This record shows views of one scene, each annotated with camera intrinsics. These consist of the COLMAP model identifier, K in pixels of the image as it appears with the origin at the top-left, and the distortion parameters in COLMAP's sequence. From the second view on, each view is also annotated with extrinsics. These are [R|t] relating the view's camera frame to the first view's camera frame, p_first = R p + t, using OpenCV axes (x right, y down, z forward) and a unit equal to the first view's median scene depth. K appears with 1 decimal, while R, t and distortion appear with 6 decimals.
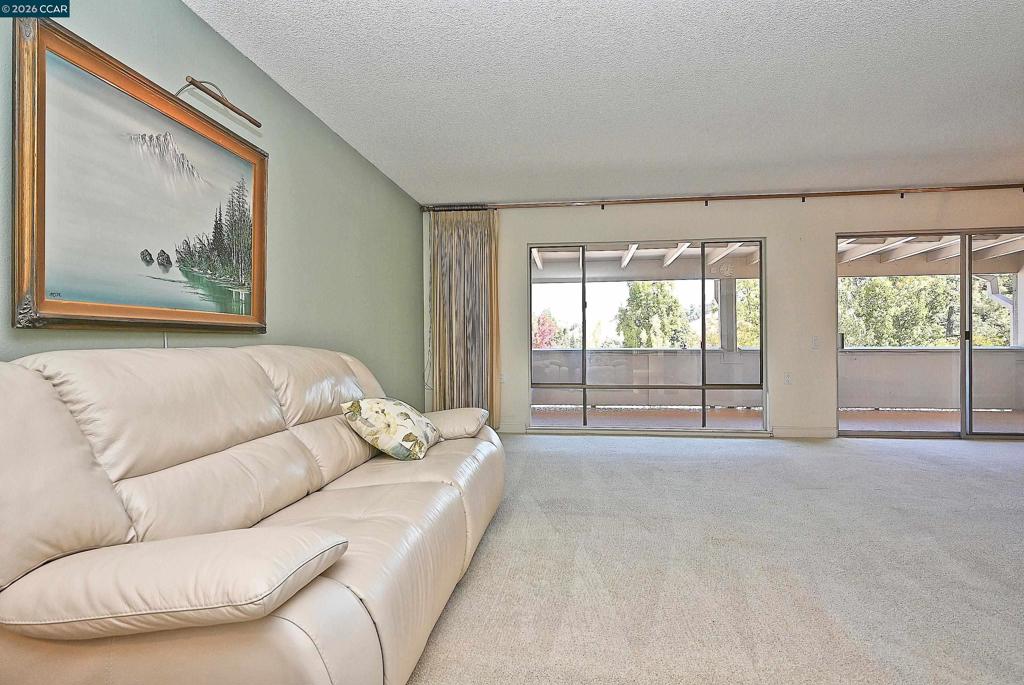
lens RADIAL K [[515.4, 0, 508.9], [0, 515.4, 343.9], [0, 0, 1]] dist [-0.002243, -0.000758]
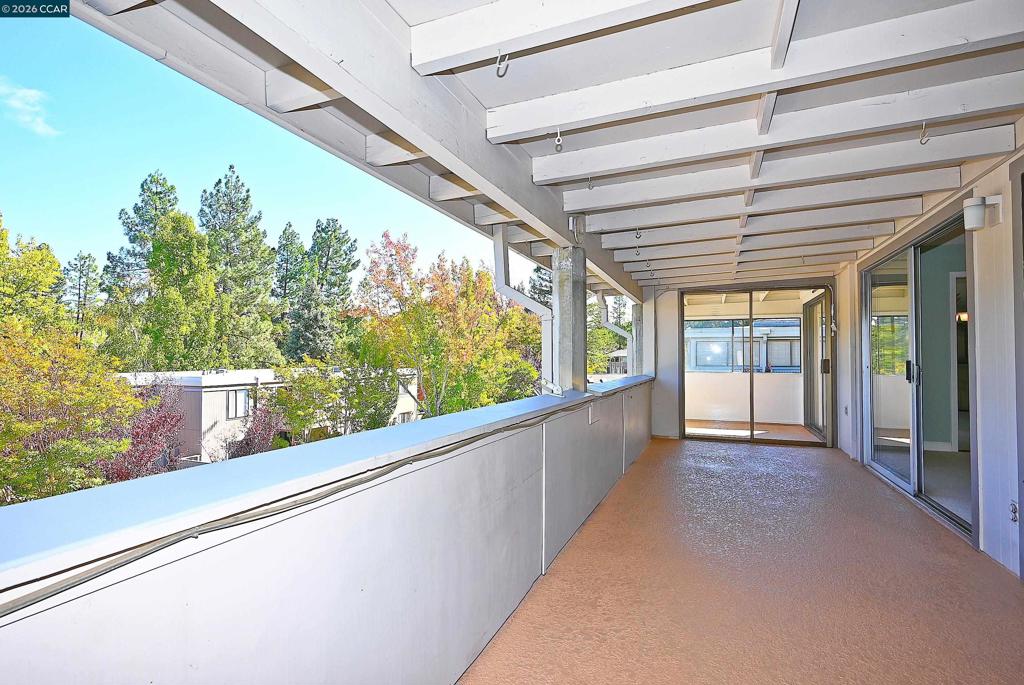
lens RADIAL K [[515.4, 0, 508.9], [0, 515.4, 343.9], [0, 0, 1]] dist [-0.002243, -0.000758]
pose [[0.246582, 0.032607, 0.968573, -0.019131], [0.000678, 0.999428, -0.033818, -0.005229], [-0.969122, 0.008996, 0.246419, 0.190872]]
